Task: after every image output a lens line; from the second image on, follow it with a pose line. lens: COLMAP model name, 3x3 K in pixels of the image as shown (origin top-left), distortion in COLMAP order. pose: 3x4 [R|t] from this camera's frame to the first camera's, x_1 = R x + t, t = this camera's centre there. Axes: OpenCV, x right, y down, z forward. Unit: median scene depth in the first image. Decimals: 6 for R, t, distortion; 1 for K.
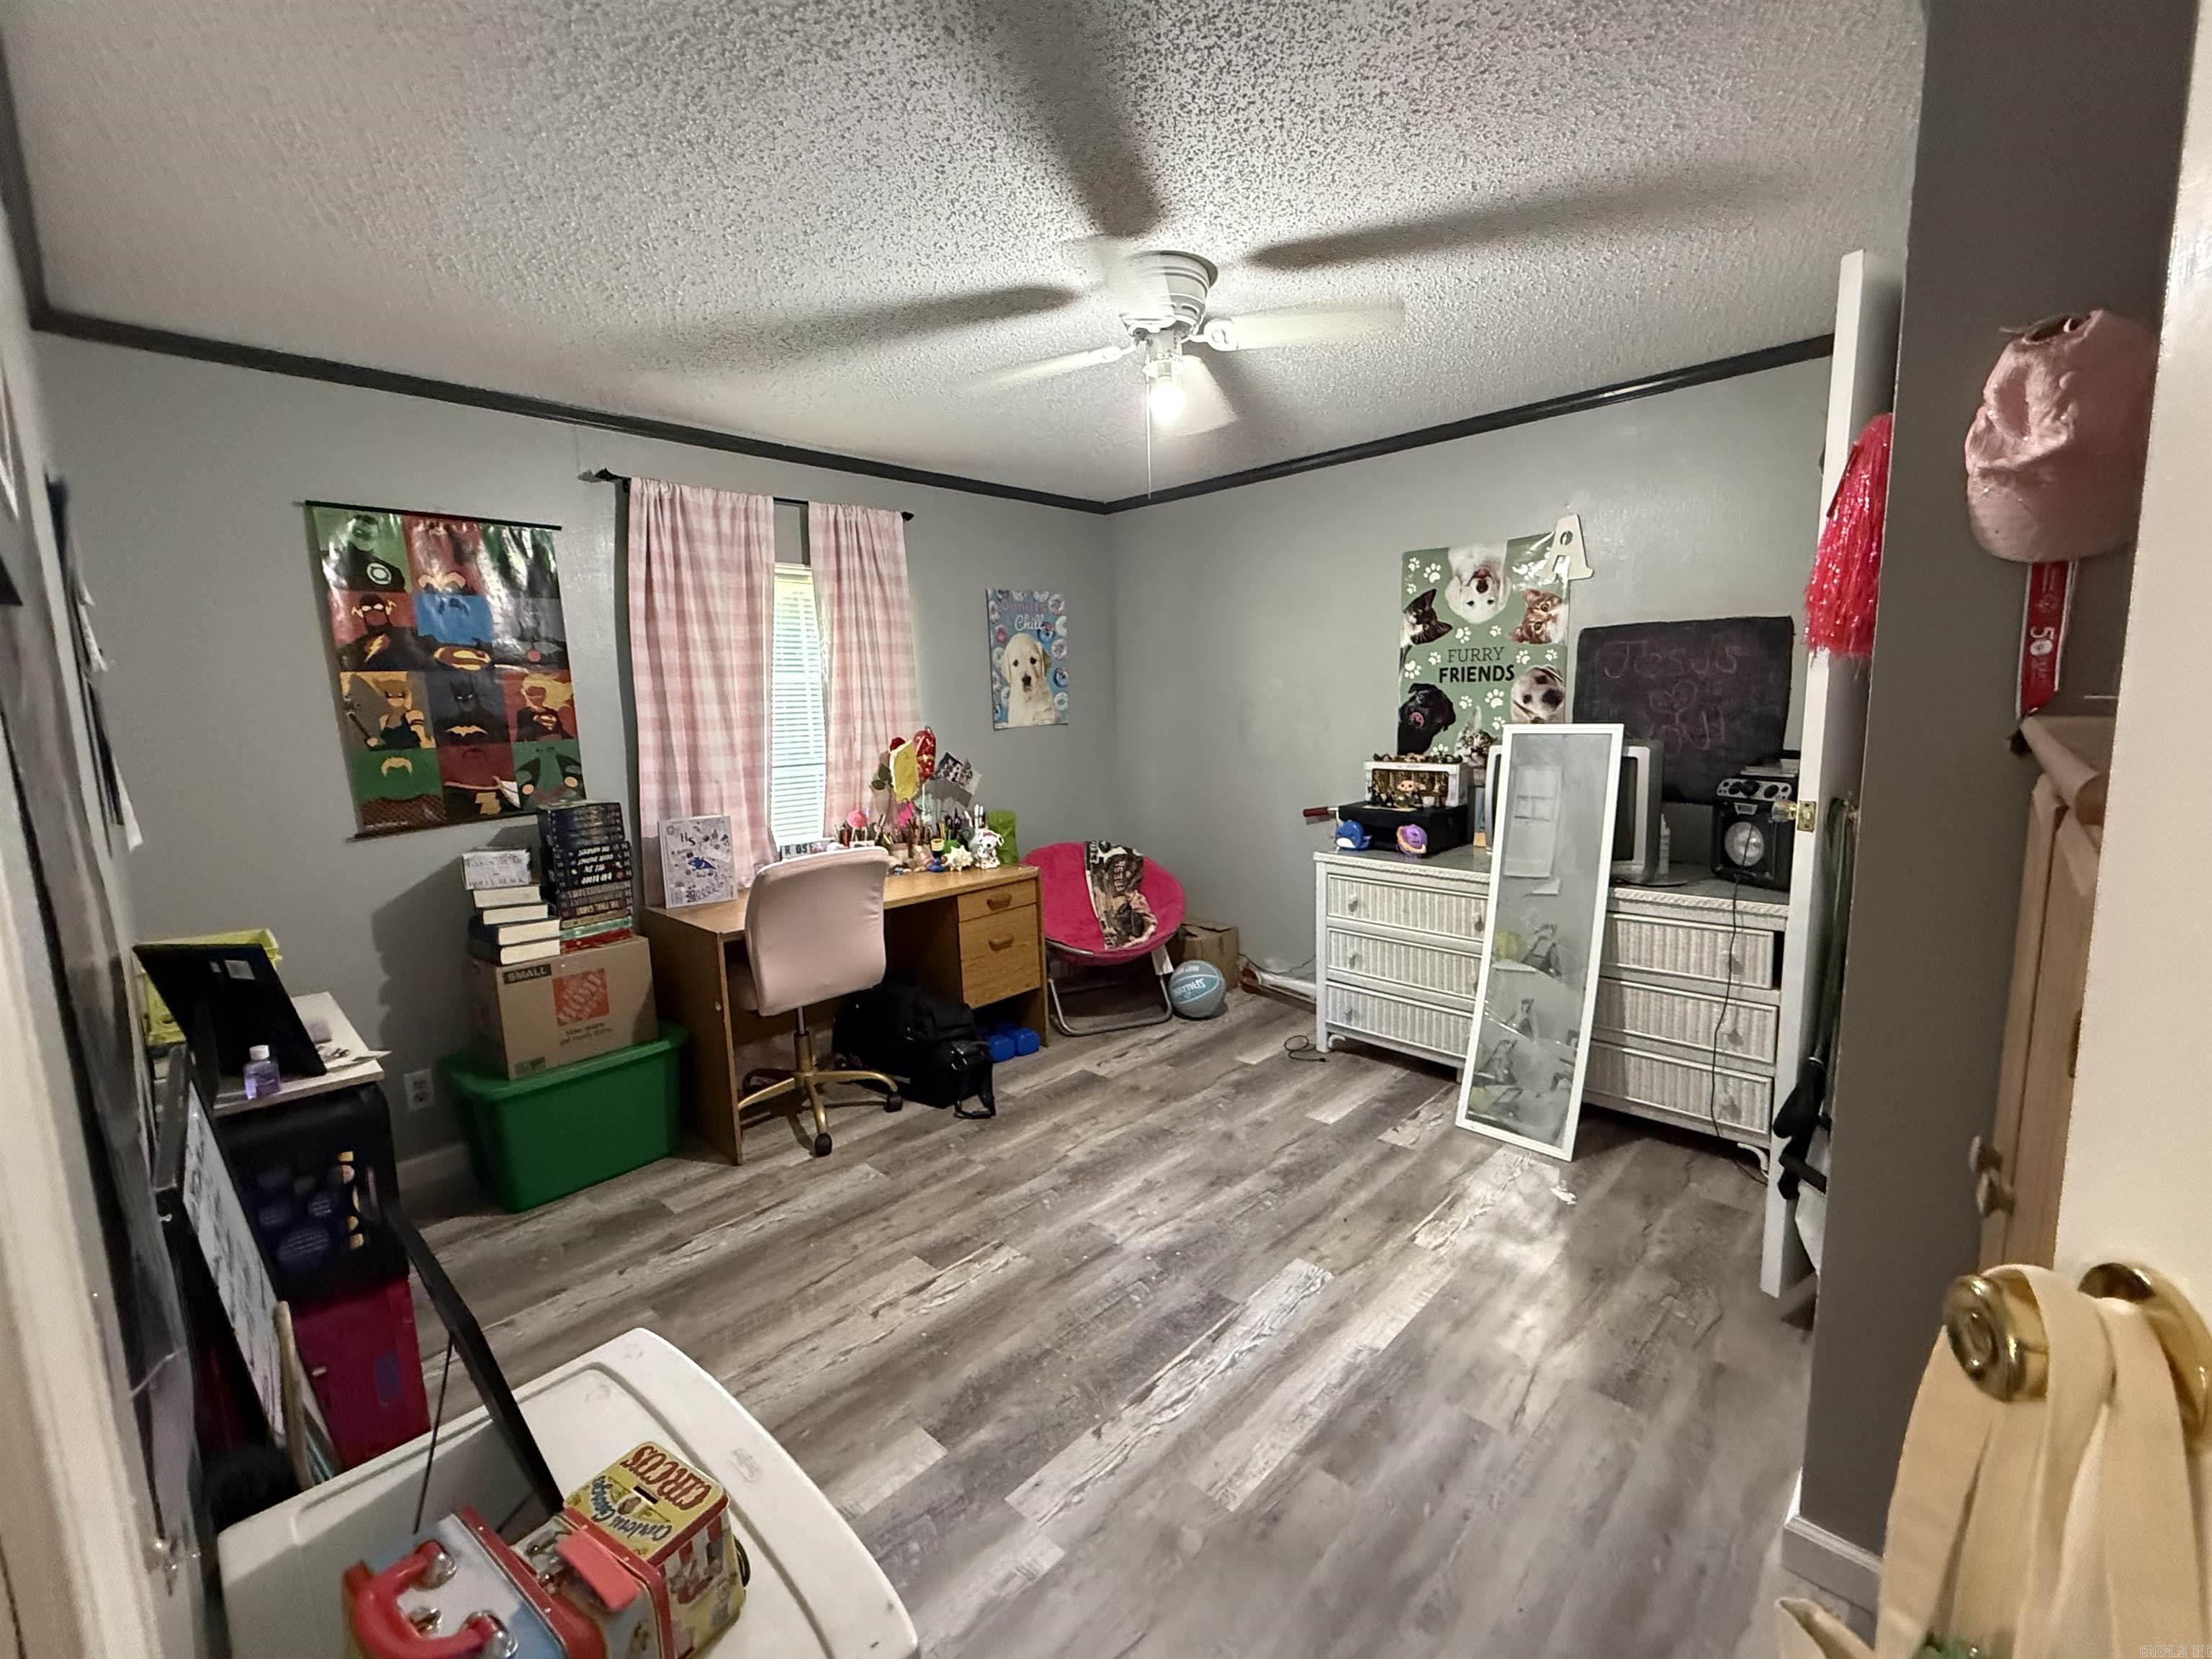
lens RADIAL K [[936.8, 0, 1106.0], [0, 936.8, 829.5], [0, 0, 1]] dist [0.000979, 0.000071]
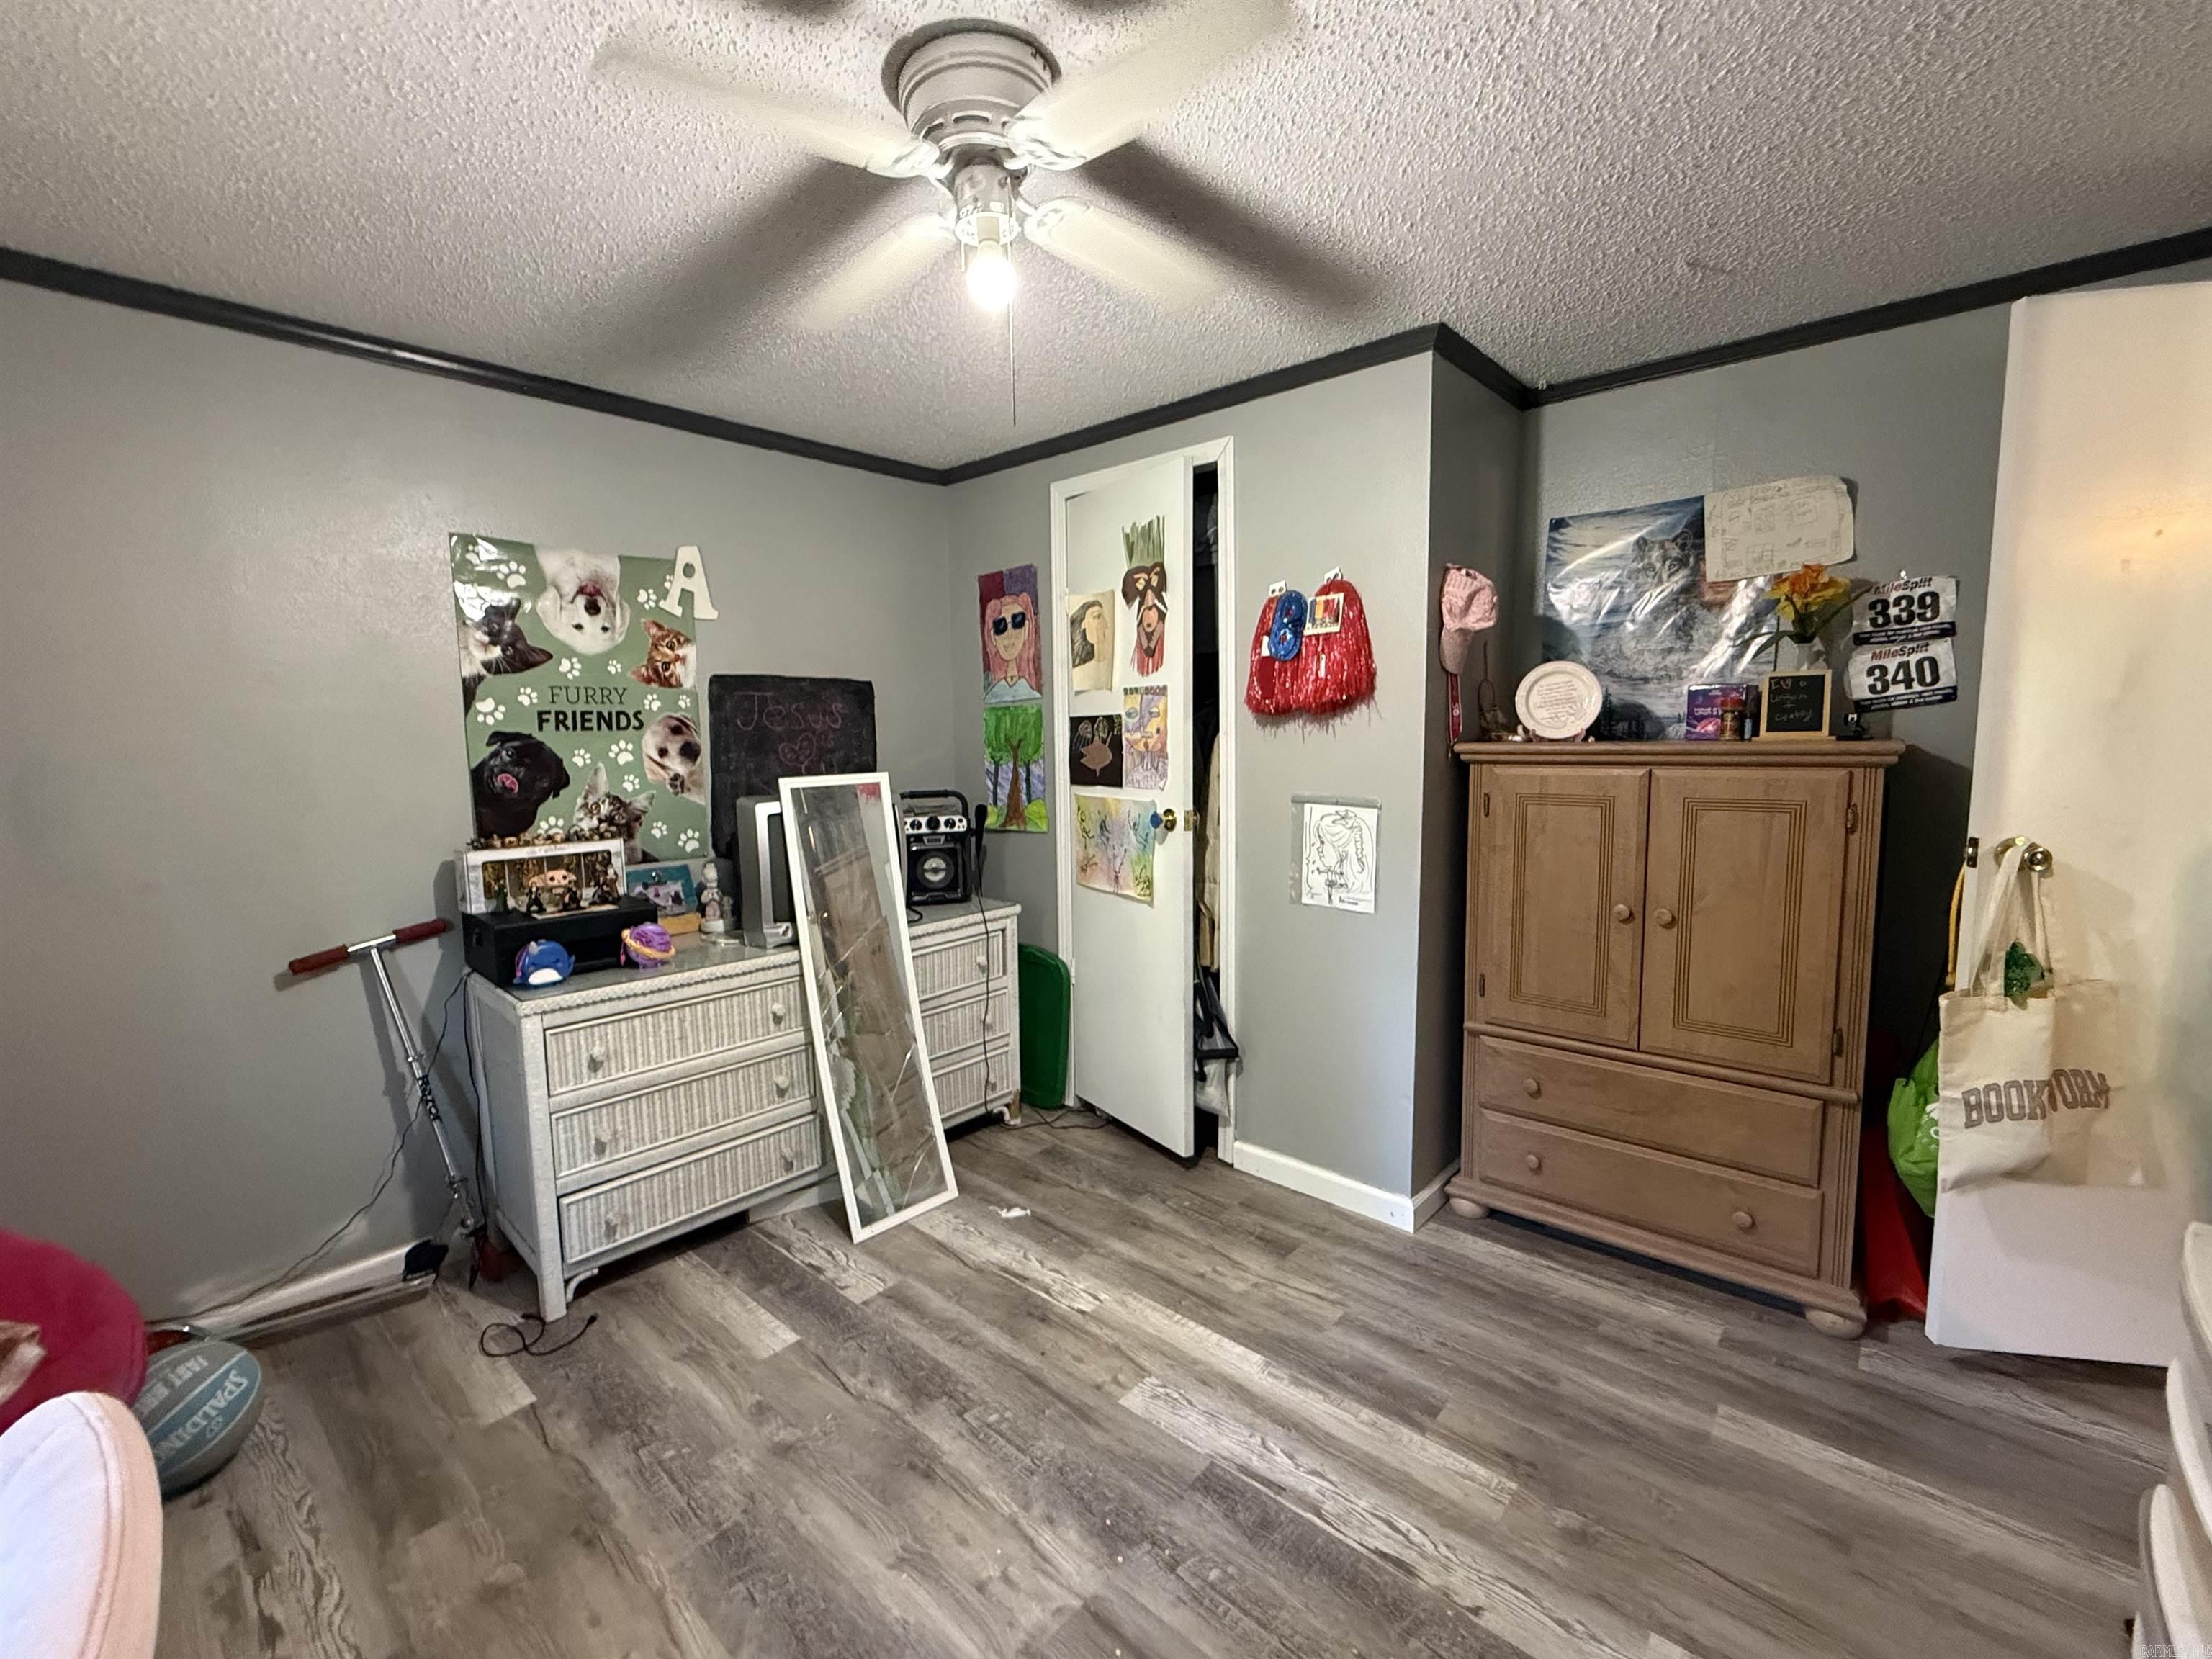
lens RADIAL K [[936.8, 0, 1106.0], [0, 936.8, 829.5], [0, 0, 1]] dist [0.000979, 0.000071]
pose [[-0.043388, -0.078278, 0.995987, -0.411016], [0.157294, 0.983957, 0.084185, -0.082528], [-0.986598, 0.160315, -0.030379, 0.665605]]
